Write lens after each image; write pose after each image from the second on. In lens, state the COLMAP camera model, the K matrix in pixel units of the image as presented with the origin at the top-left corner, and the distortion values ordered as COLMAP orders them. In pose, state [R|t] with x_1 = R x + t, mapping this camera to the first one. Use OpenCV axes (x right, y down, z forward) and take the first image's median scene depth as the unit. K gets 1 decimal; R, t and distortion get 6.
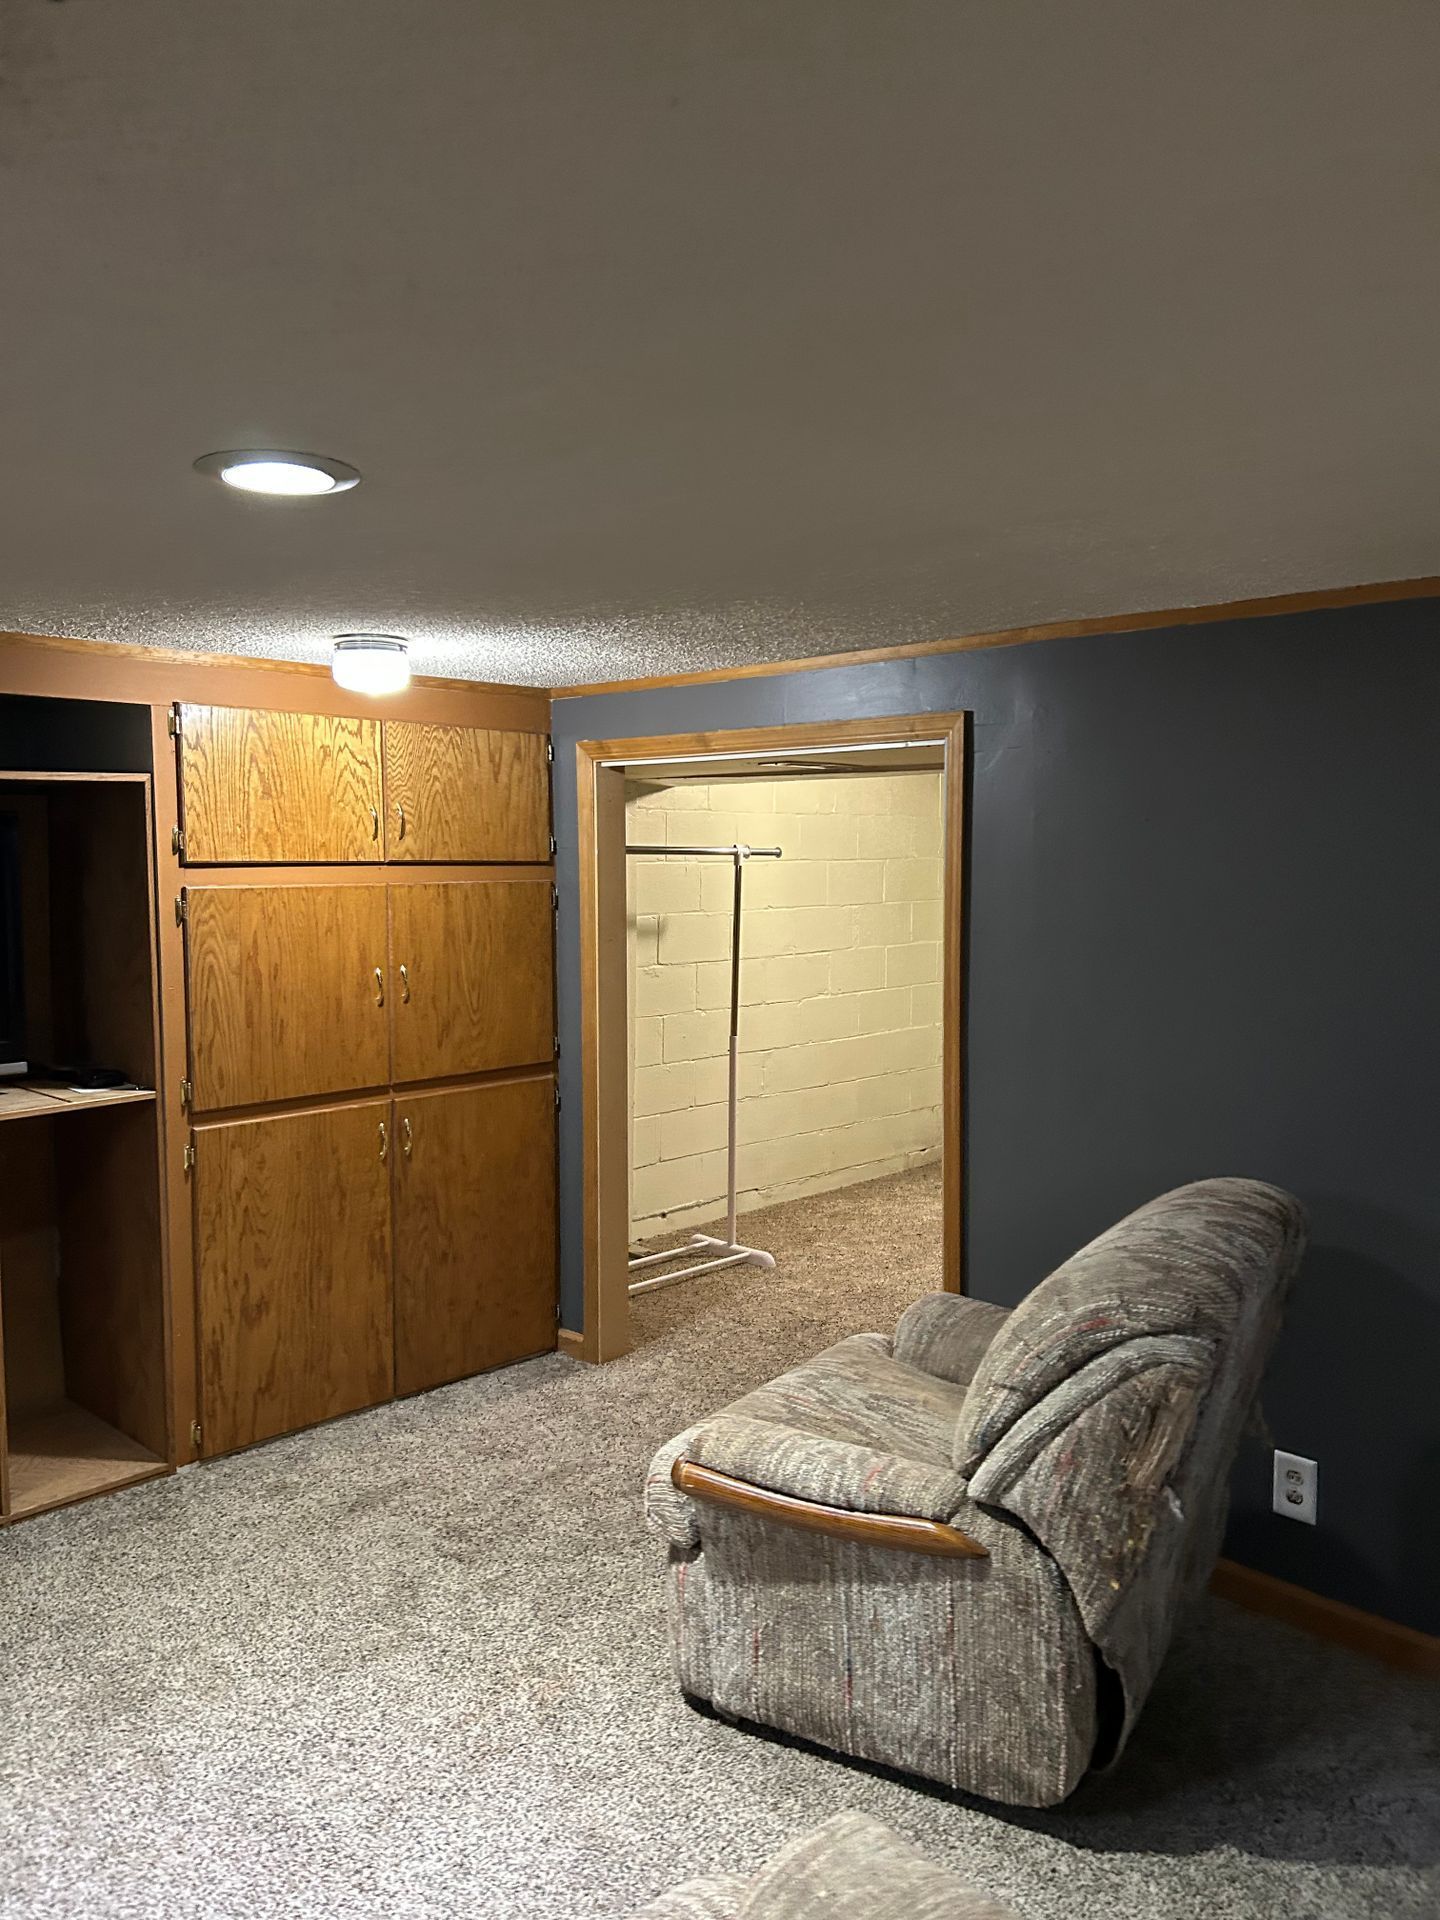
lens RADIAL K [[1418.7, 0, 721.6], [0, 1418.7, 962.0], [0, 0, 1]] dist [0.026536, -0.009030]
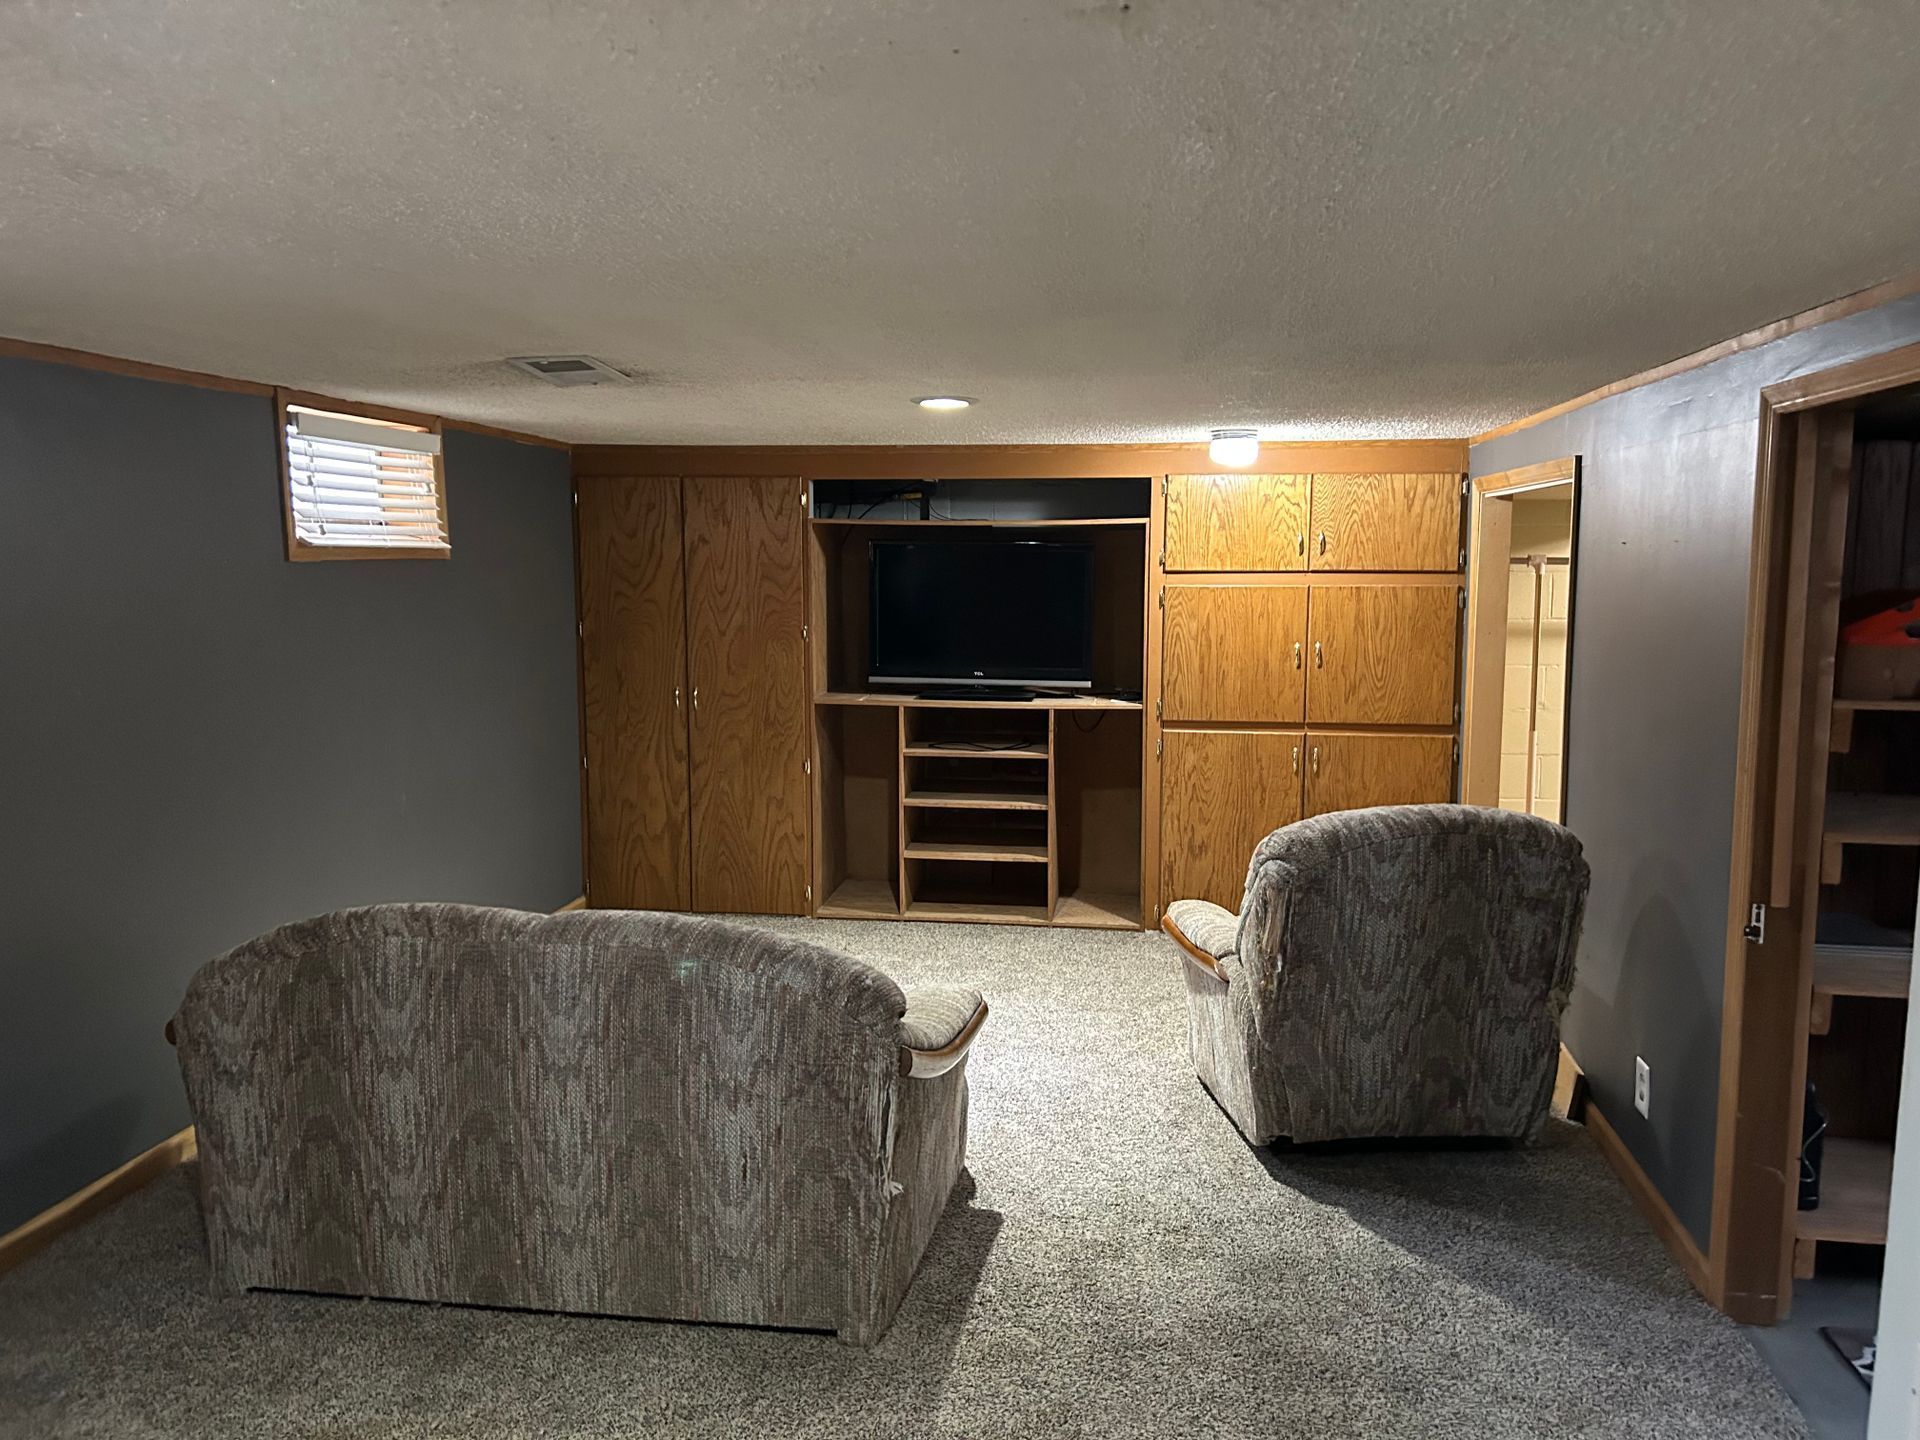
lens RADIAL K [[1418.7, 0, 959.7], [0, 1418.7, 714.7], [0, 0, 1]] dist [0.026536, -0.009030]
pose [[0.574948, 0.092651, -0.812927, 0.779730], [-0.062319, 0.995640, 0.069400, -0.001890], [0.815813, 0.010760, 0.578215, -0.145545]]
